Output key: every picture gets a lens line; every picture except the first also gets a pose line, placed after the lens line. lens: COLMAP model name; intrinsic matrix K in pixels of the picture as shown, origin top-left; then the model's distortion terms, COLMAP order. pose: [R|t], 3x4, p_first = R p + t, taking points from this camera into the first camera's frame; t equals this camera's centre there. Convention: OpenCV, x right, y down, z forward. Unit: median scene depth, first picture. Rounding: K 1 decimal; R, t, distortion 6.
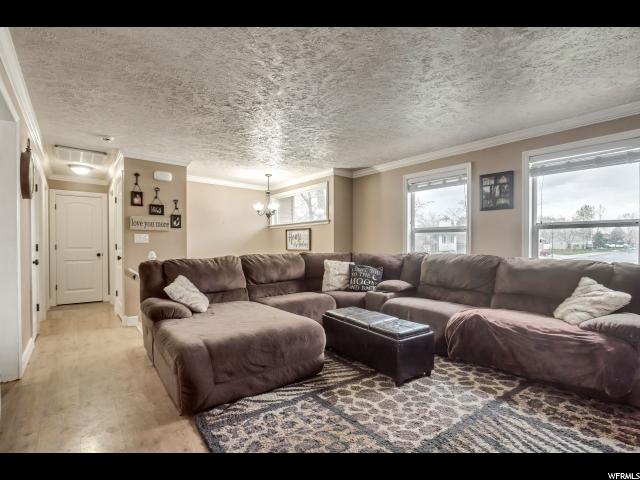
lens RADIAL K [[319.1, 0, 320.9], [0, 319.1, 246.5], [0, 0, 1]] dist [-0.021654, 0.005638]
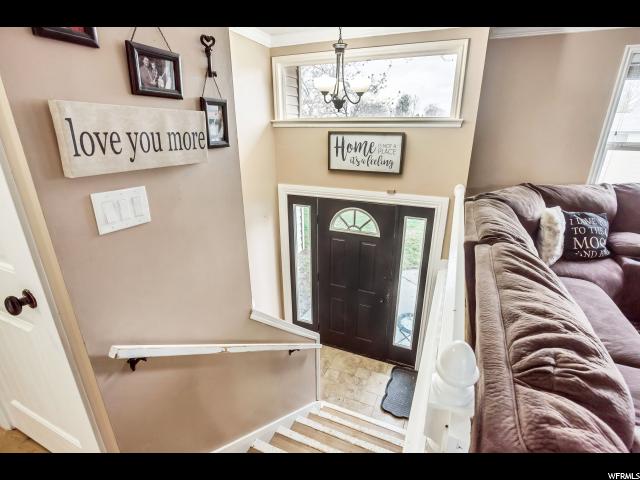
lens RADIAL K [[310.9, 0, 319.0], [0, 310.9, 237.7], [0, 0, 1]] dist [-0.023411, 0.004043]
pose [[0.875077, -0.156342, 0.458037, -0.681574], [-0.003366, 0.944399, 0.328784, -0.098239], [-0.483972, -0.289253, 0.825896, 0.925276]]
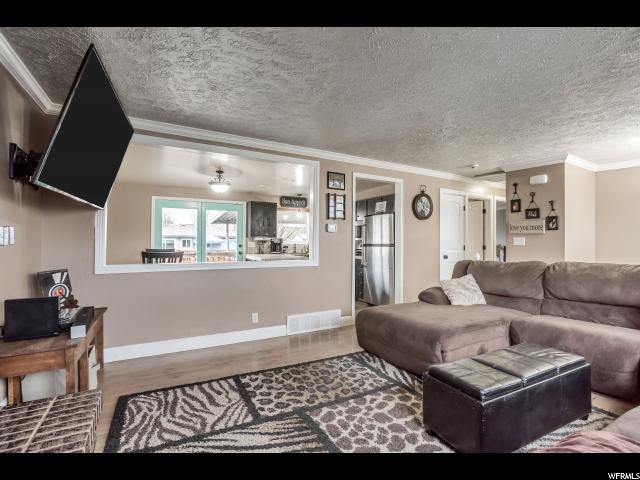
lens RADIAL K [[310.9, 0, 325.0], [0, 310.9, 237.9], [0, 0, 1]] dist [-0.023411, 0.004043]
pose [[-0.129391, -0.012769, -0.991511, 0.723315], [-0.012007, 0.999864, -0.011310, -0.021437], [0.991521, 0.010441, -0.129527, 0.584835]]
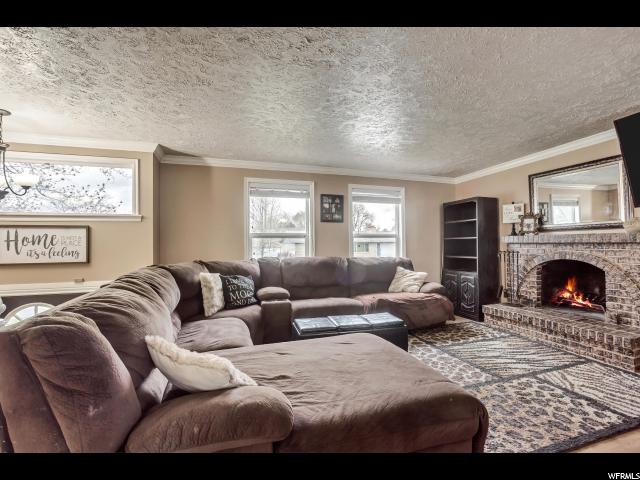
lens RADIAL K [[319.1, 0, 321.9], [0, 319.1, 237.4], [0, 0, 1]] dist [-0.021654, 0.005638]
pose [[0.314585, 0.017797, 0.949063, -0.729475], [0.020498, 0.999464, -0.025537, -0.019162], [-0.949008, 0.027488, 0.314051, 0.628113]]
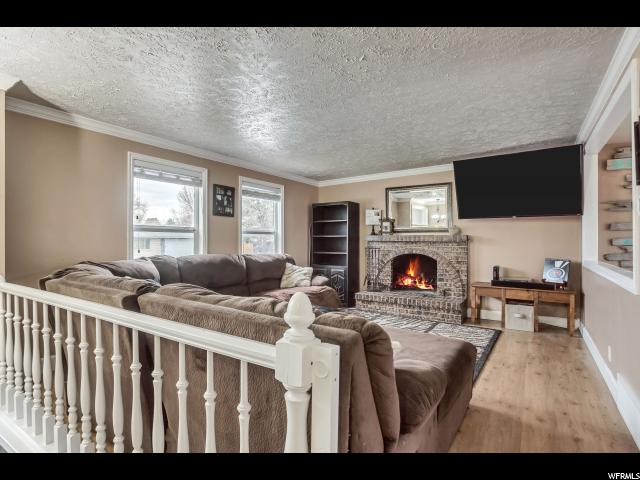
lens RADIAL K [[350.5, 0, 325.2], [0, 350.5, 239.2], [0, 0, 1]] dist [-0.001241, 0.002252]
pose [[-0.355258, 0.001302, 0.934767, -0.826741], [0.008854, 0.999959, 0.001972, -0.028233], [-0.934726, 0.008977, -0.355255, 1.120642]]
